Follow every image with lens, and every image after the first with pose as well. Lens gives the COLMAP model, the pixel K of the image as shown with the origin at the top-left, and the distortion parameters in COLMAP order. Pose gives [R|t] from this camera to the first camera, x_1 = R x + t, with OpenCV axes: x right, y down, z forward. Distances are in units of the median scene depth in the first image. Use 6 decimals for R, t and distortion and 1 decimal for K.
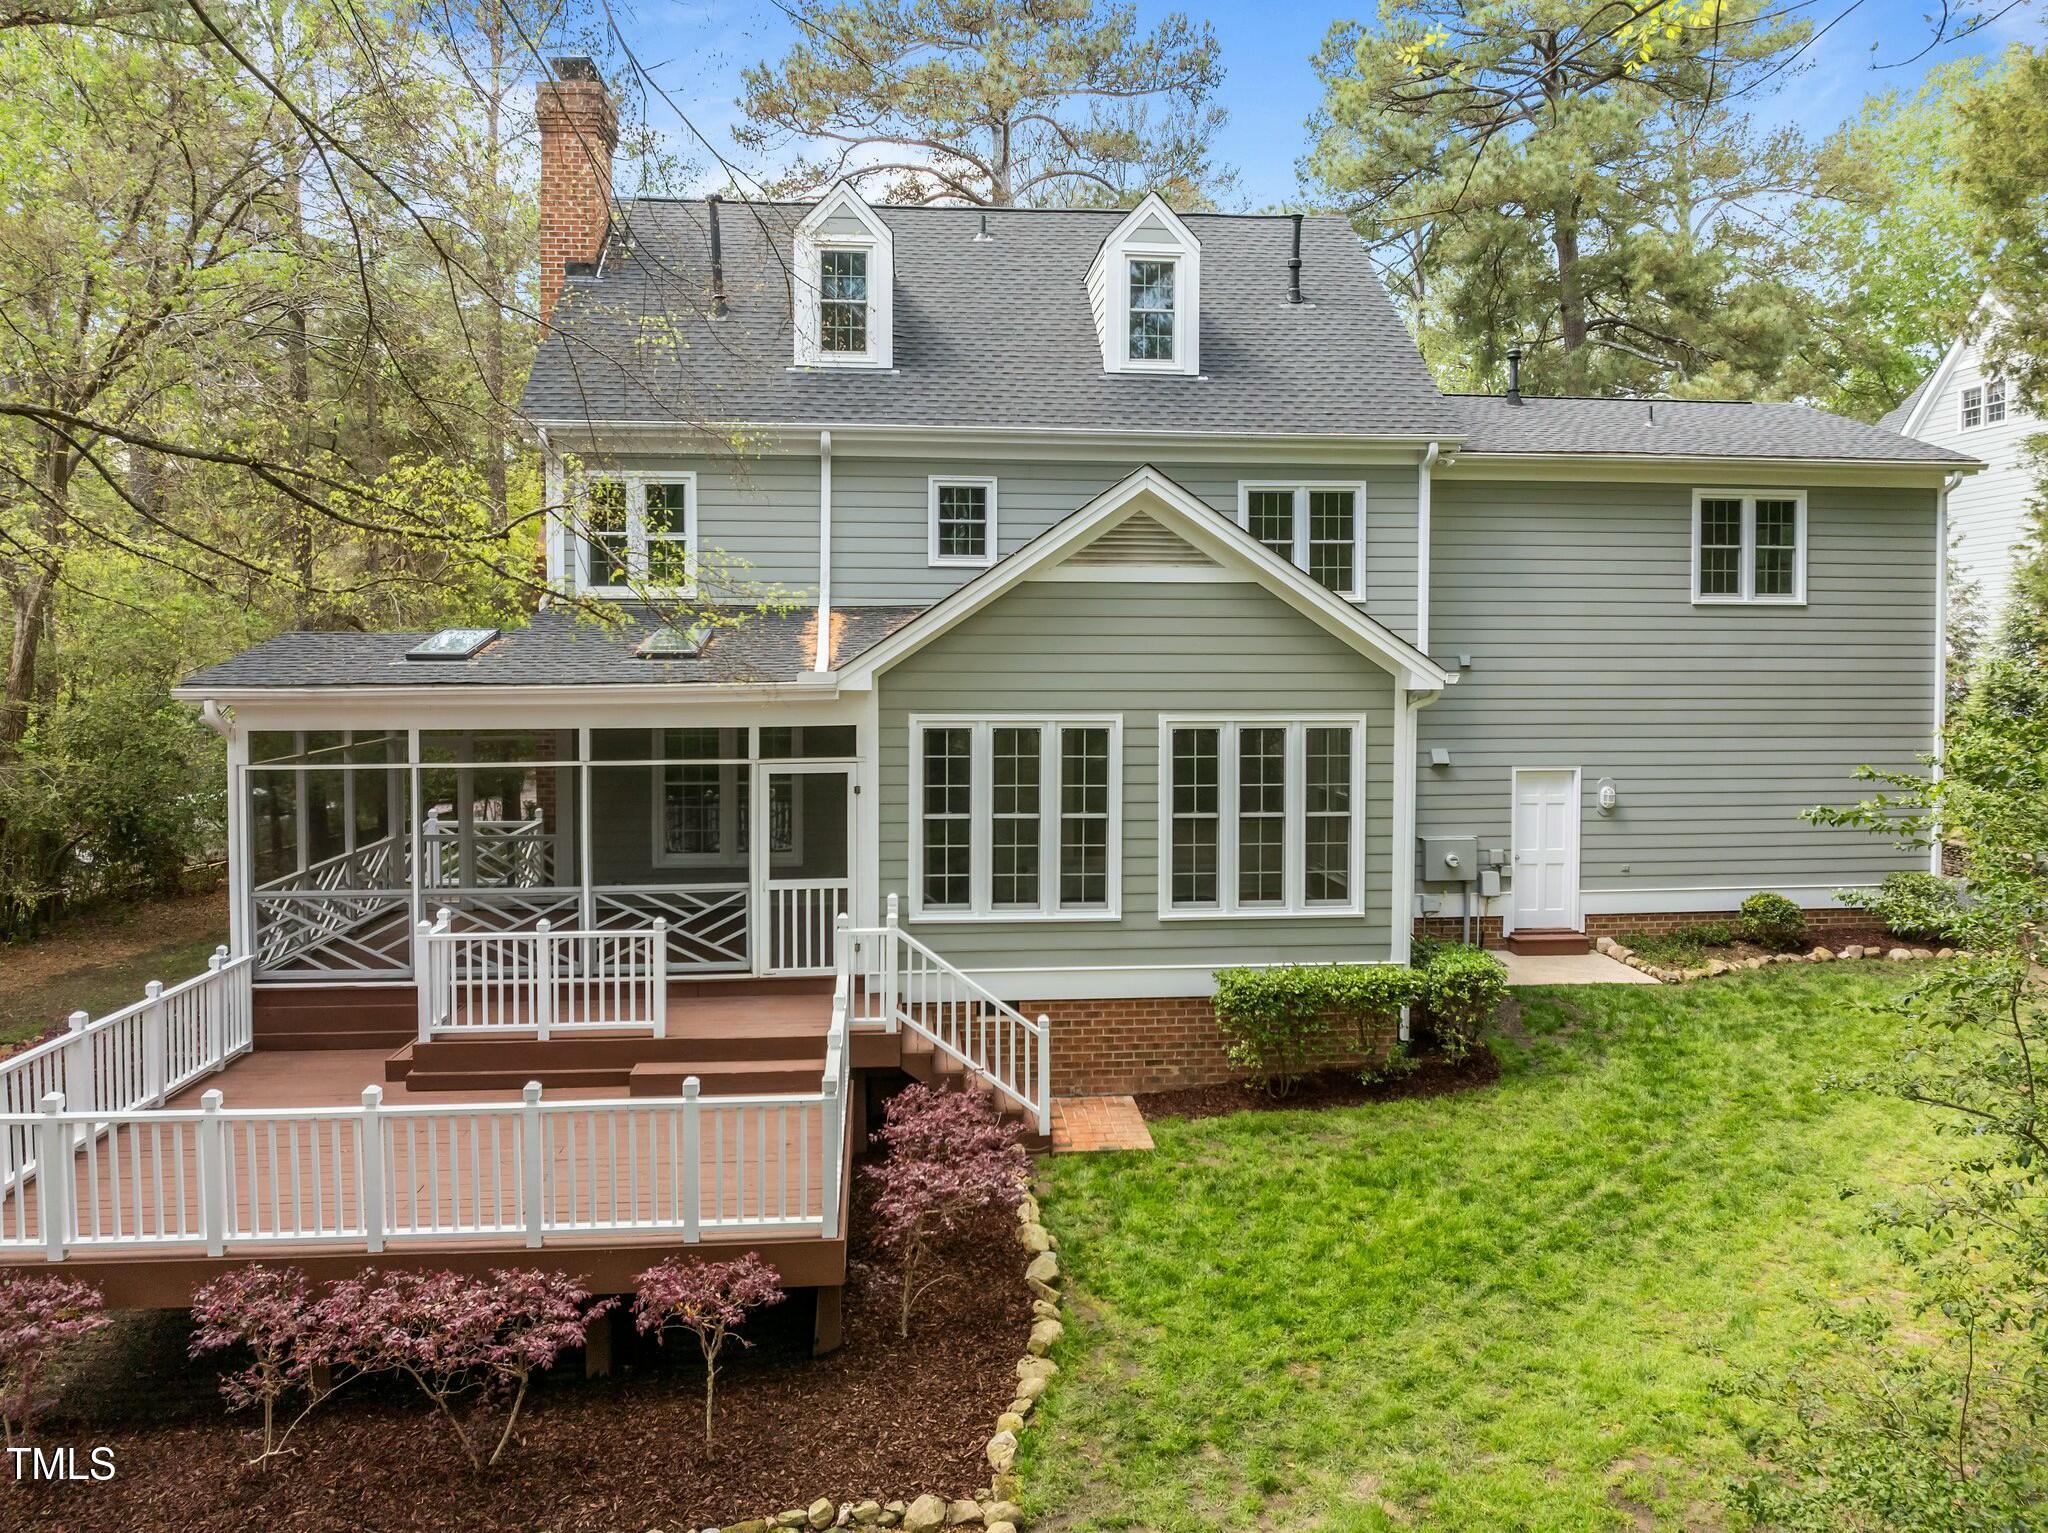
lens RADIAL K [[1440.3, 0, 1033.7], [0, 1440.3, 778.2], [0, 0, 1]] dist [0.025217, -0.003377]
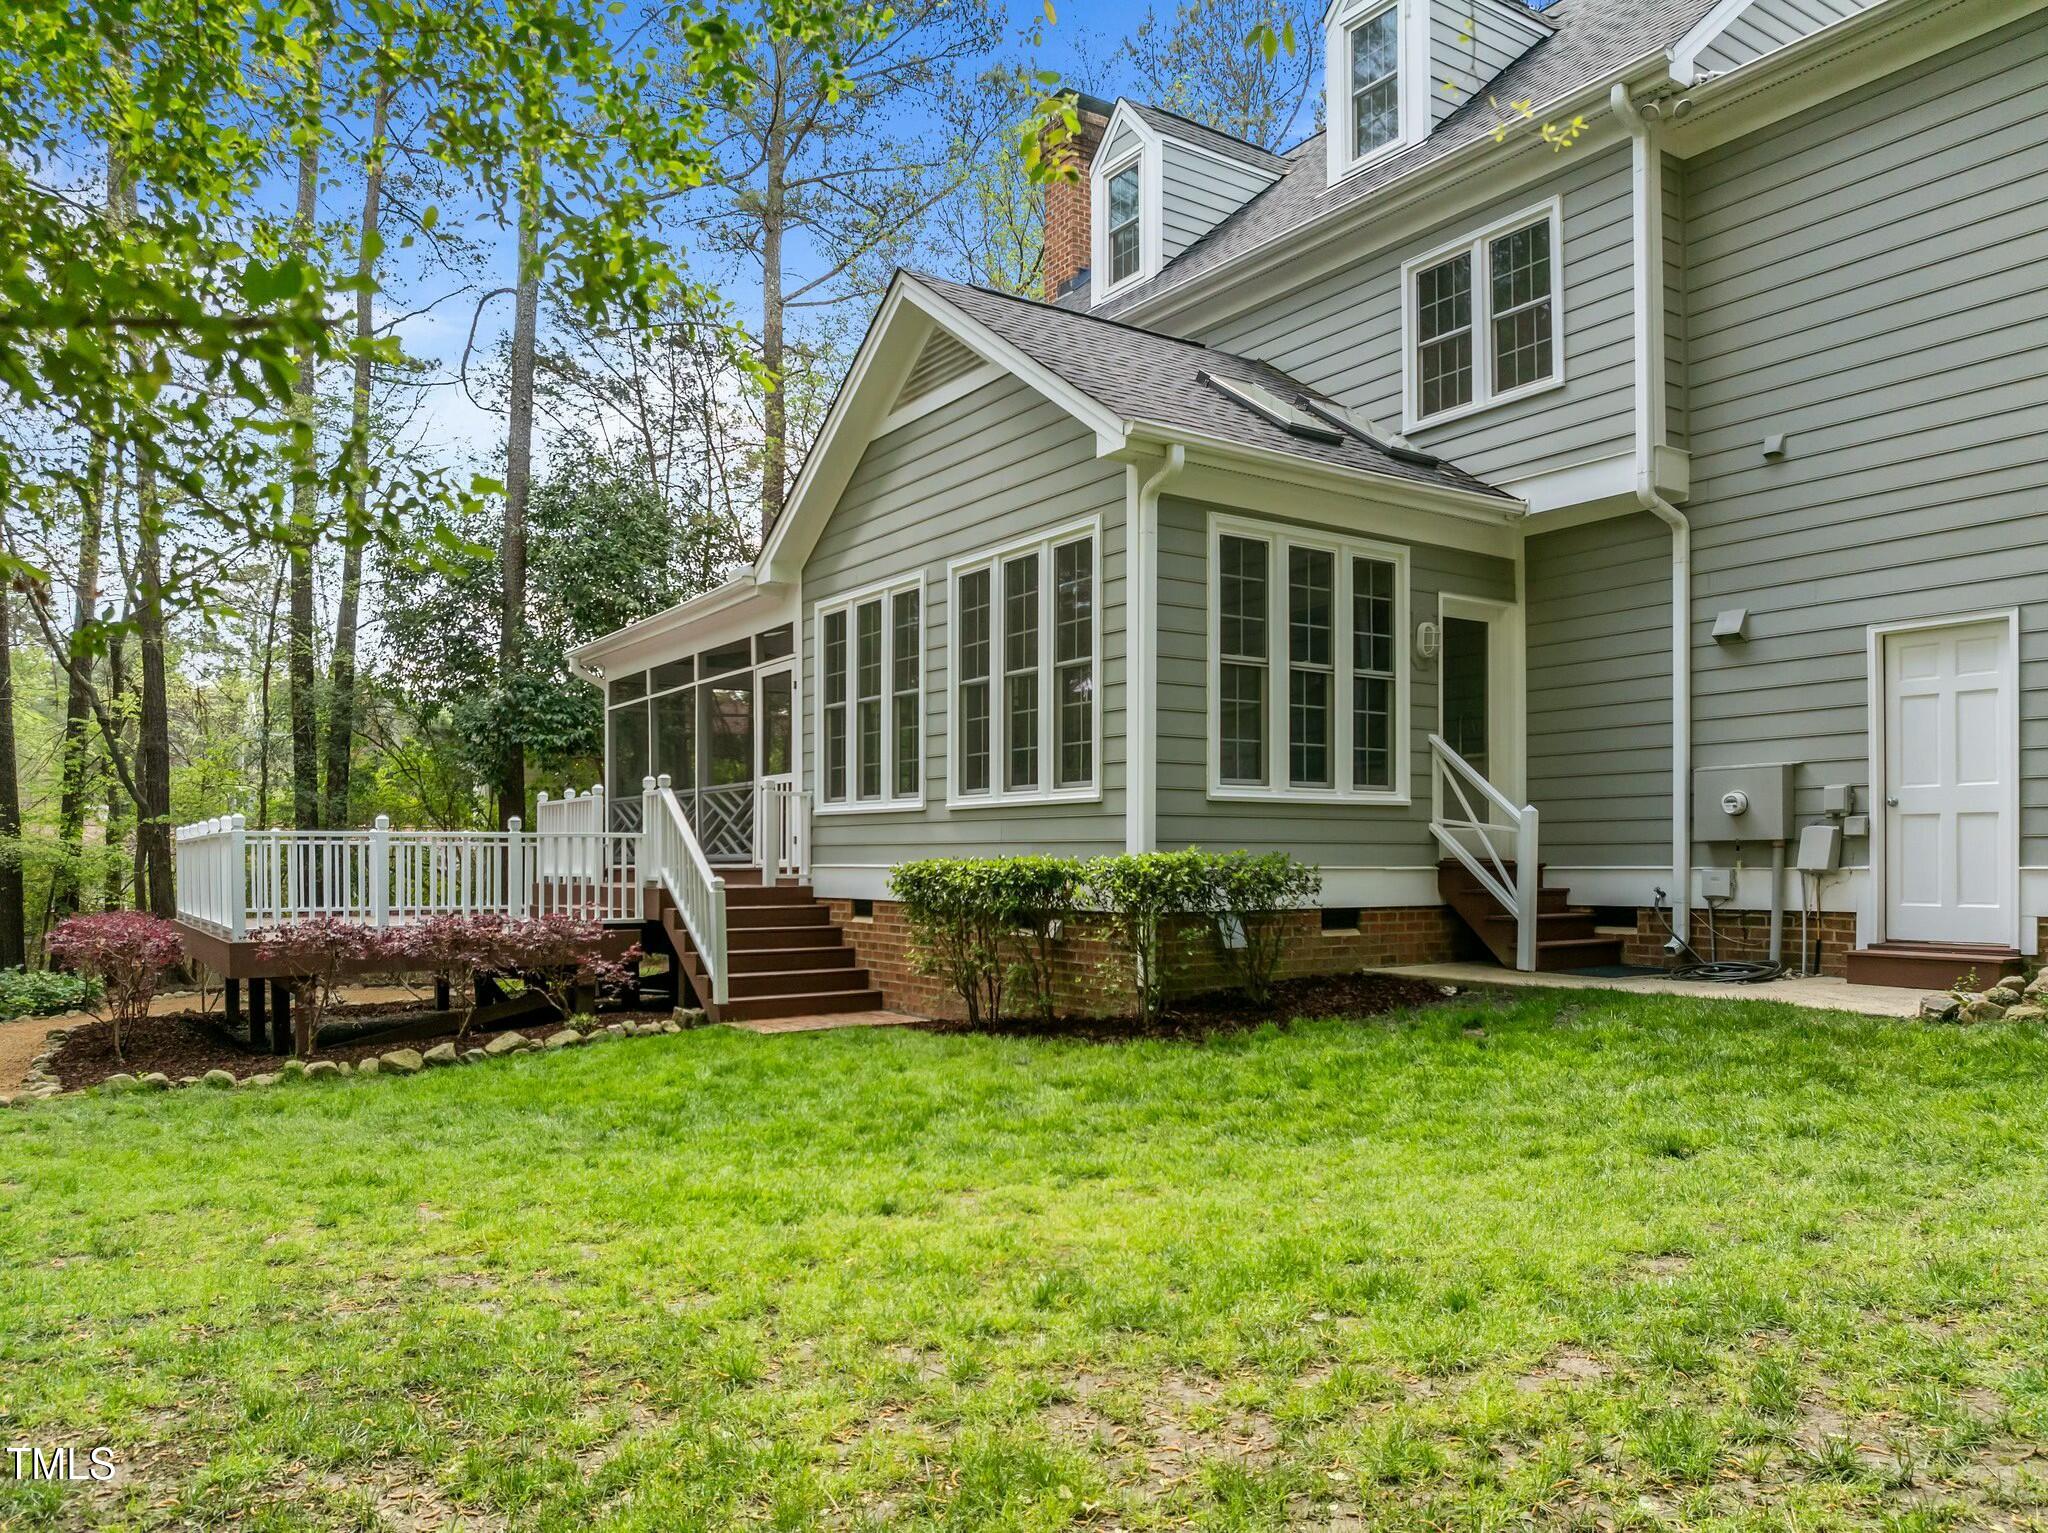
lens RADIAL K [[1491.3, 0, 1026.3], [0, 1491.3, 874.3], [0, 0, 1]] dist [-0.002203, -0.052473]
pose [[0.475283, 0.007045, -0.879805, 0.871880], [-0.072973, 0.996838, -0.031440, 0.160158], [0.876801, 0.079145, 0.474295, 0.644416]]
